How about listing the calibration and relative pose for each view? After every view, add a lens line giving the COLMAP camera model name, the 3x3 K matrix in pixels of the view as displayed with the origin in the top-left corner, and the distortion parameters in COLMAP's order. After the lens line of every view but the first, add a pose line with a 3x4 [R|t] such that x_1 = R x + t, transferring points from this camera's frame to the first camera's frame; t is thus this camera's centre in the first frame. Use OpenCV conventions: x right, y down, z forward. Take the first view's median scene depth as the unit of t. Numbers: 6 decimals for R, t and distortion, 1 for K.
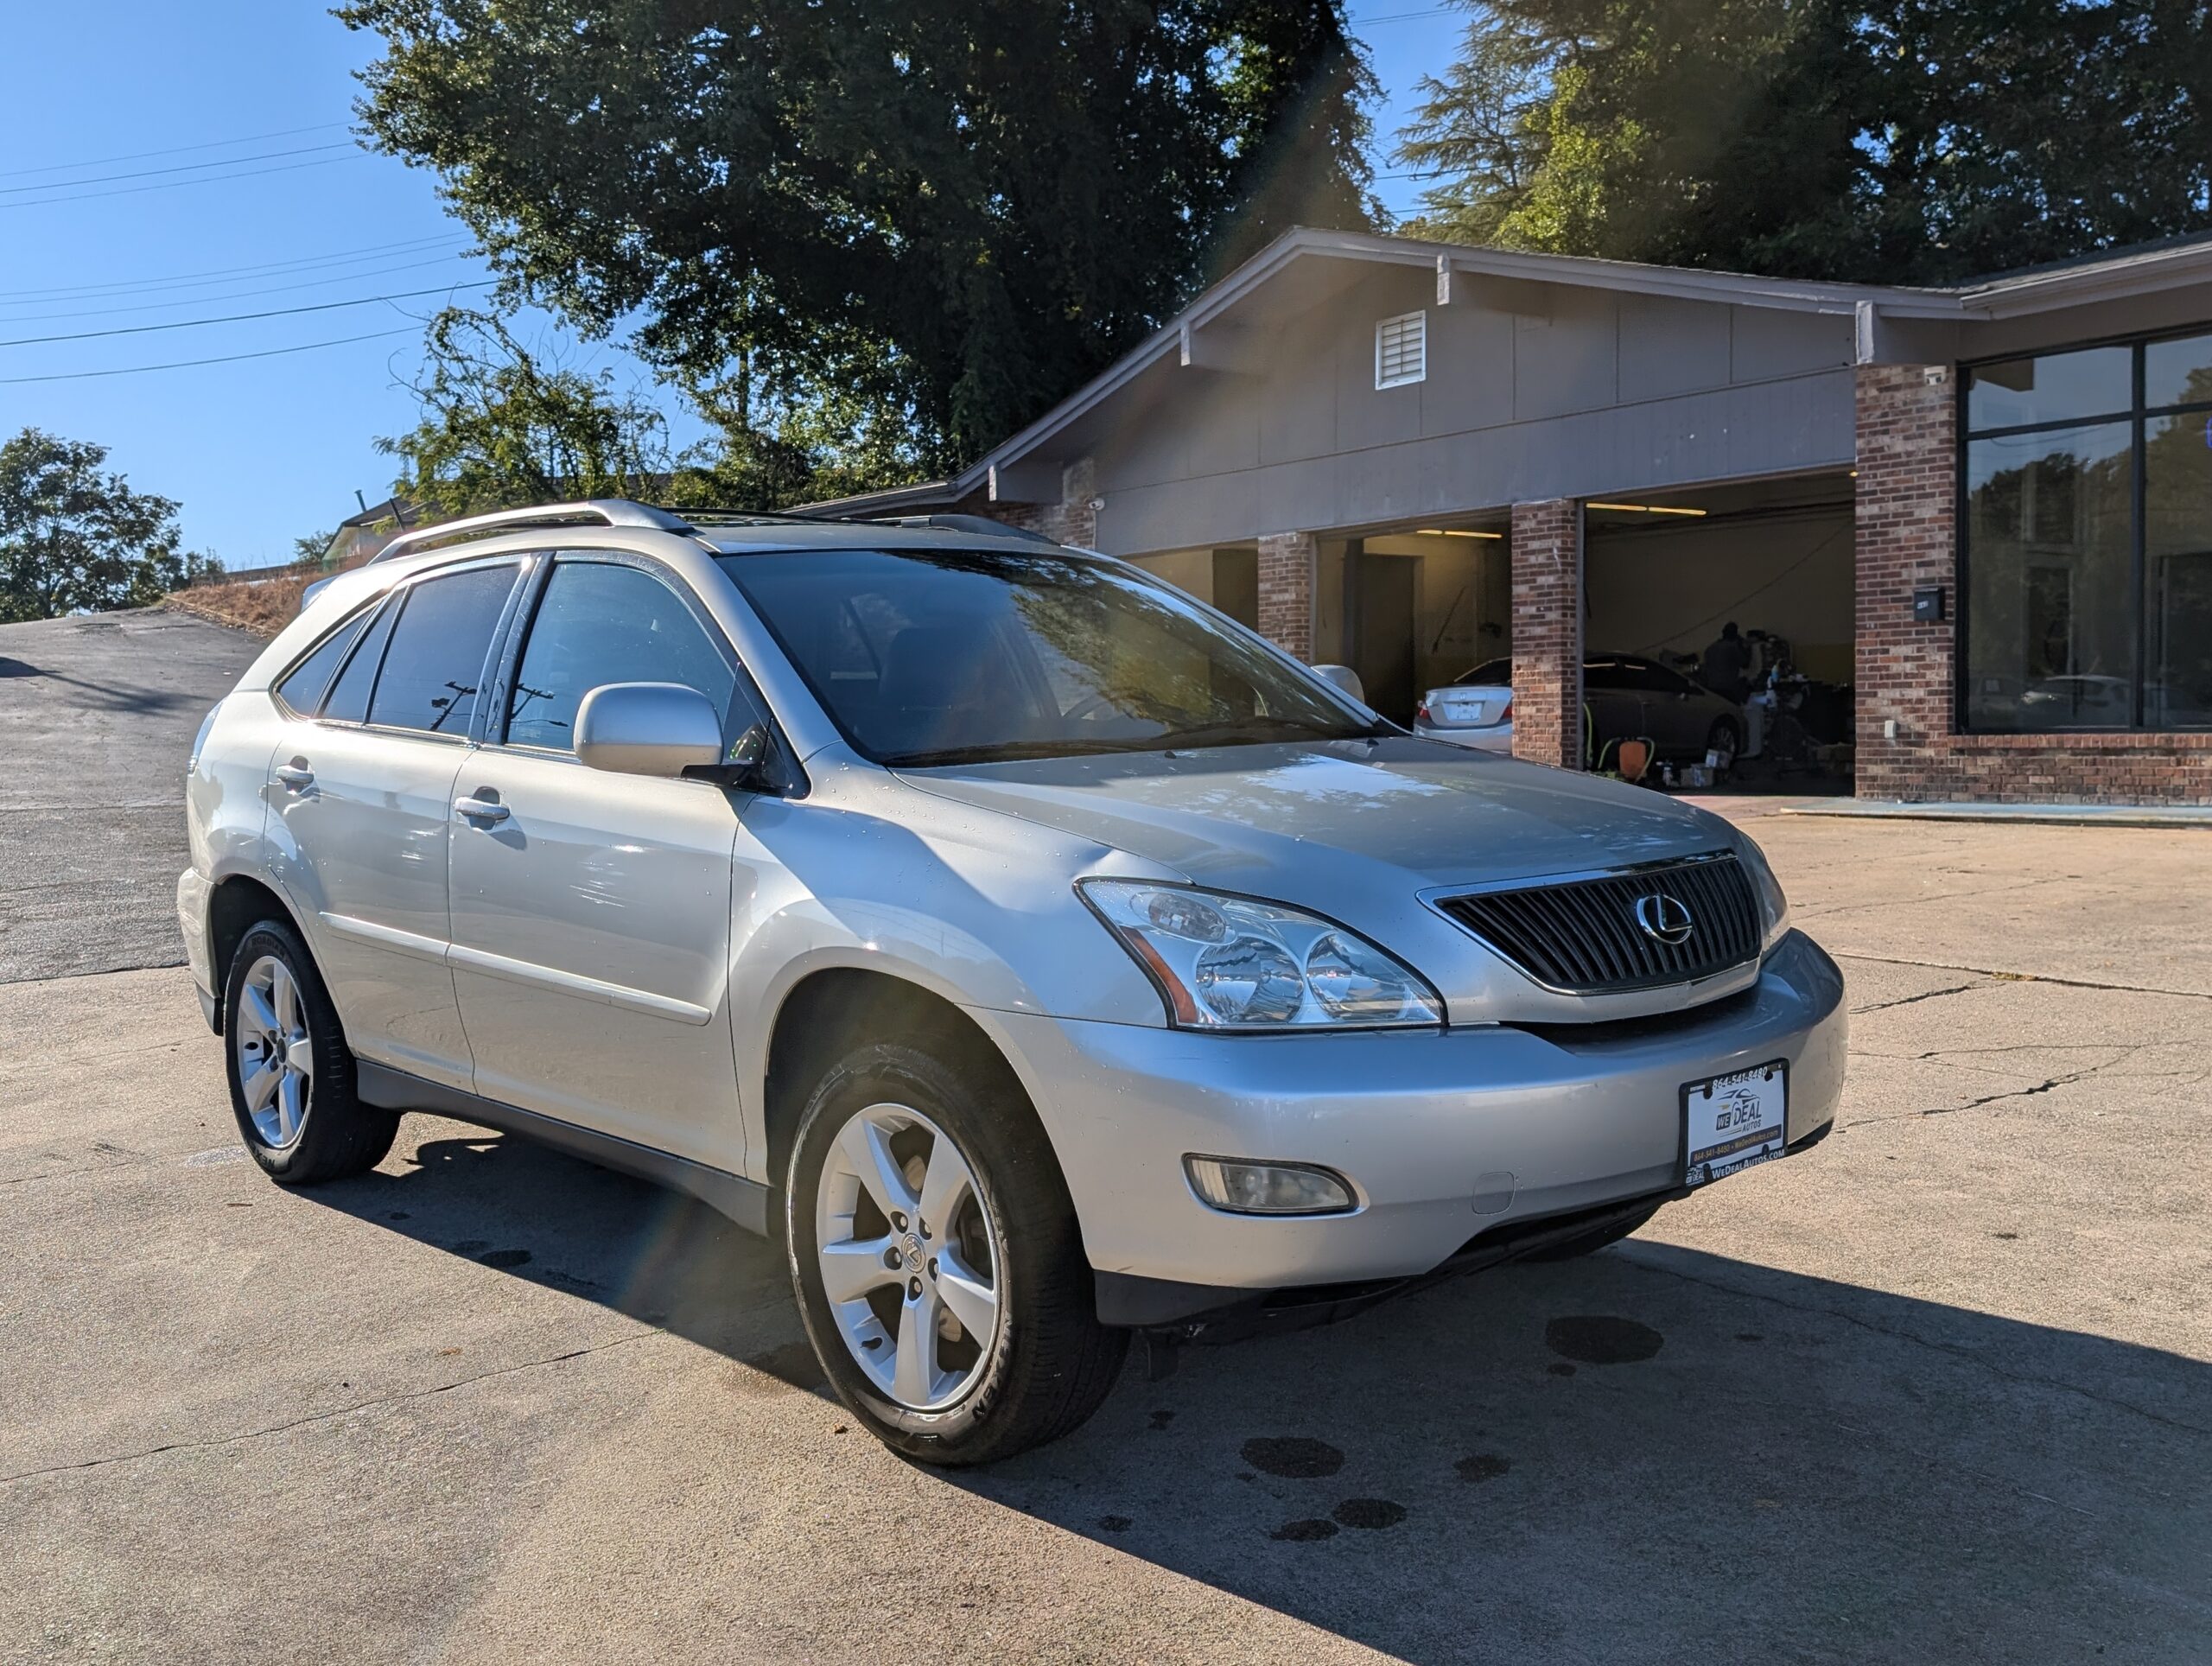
lens RADIAL K [[2070.4, 0, 1111.0], [0, 2070.4, 819.6], [0, 0, 1]] dist [0.000936, 0.000000]
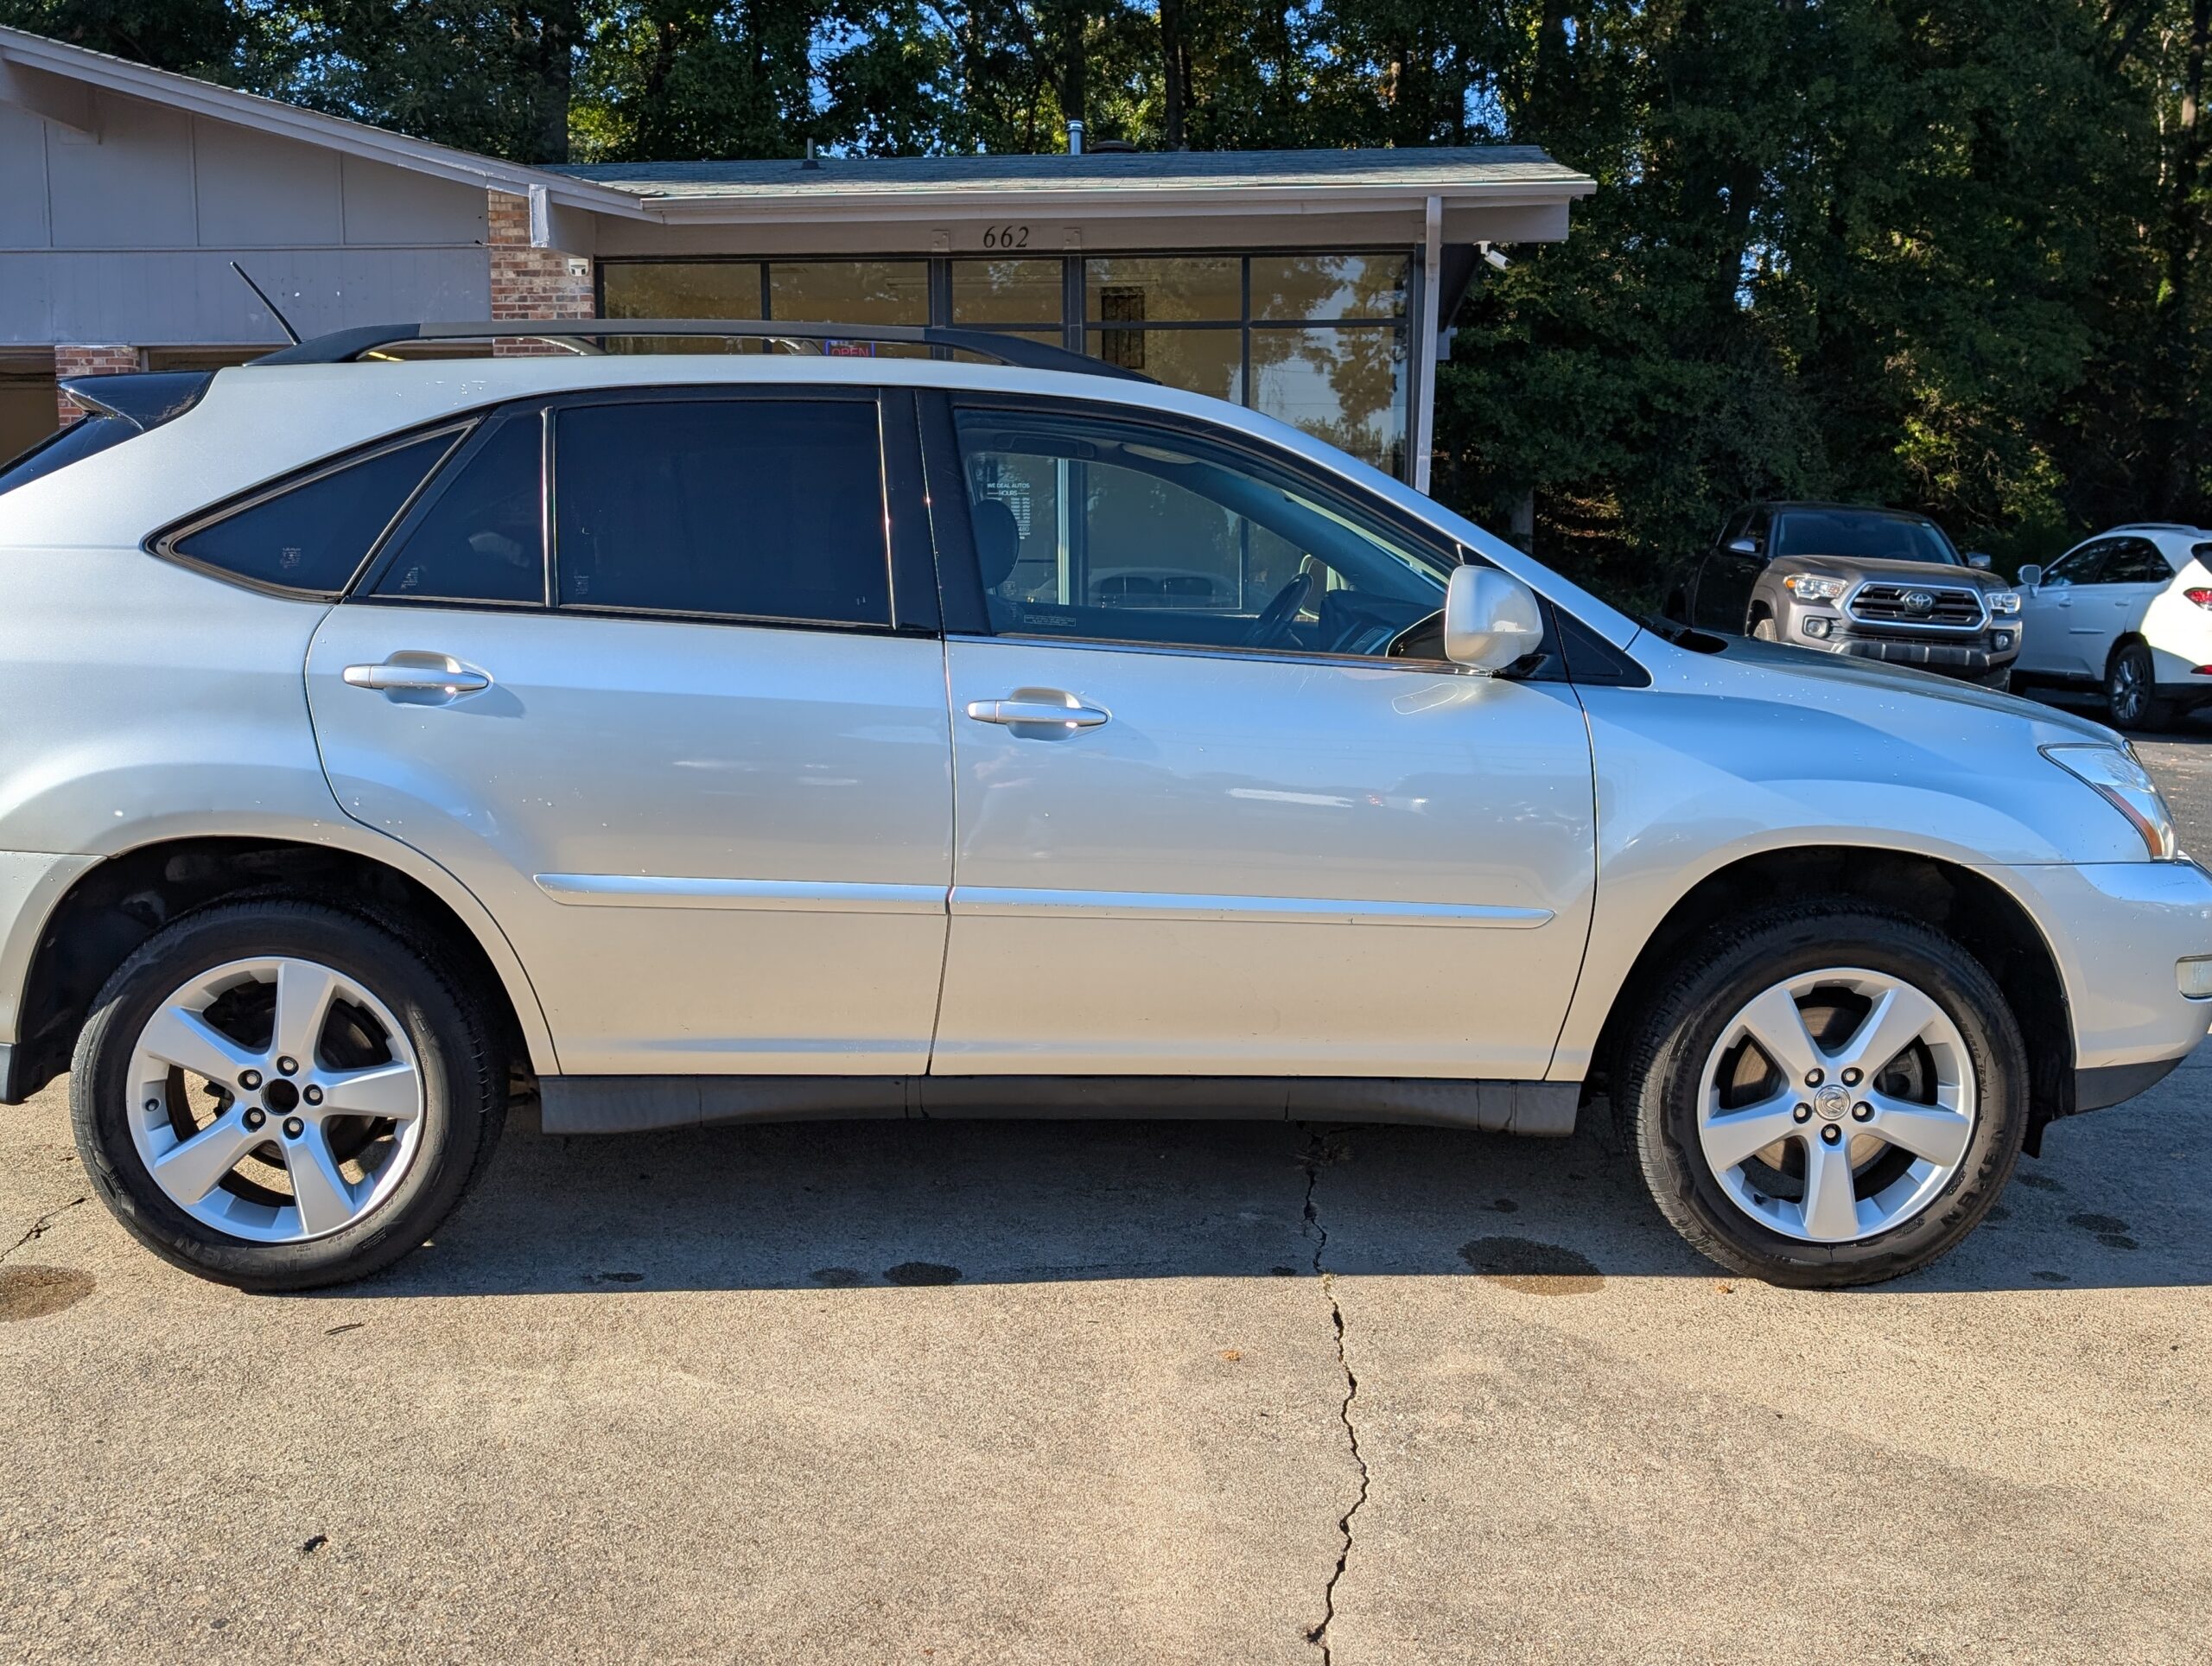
lens RADIAL K [[2070.4, 0, 1111.5], [0, 2070.4, 797.9], [0, 0, 1]] dist [0.000936, 0.000000]
pose [[0.646732, -0.063973, 0.760029, -1.000685], [0.026719, 0.997765, 0.061248, -0.022974], [-0.762249, -0.019304, 0.646996, 0.509004]]
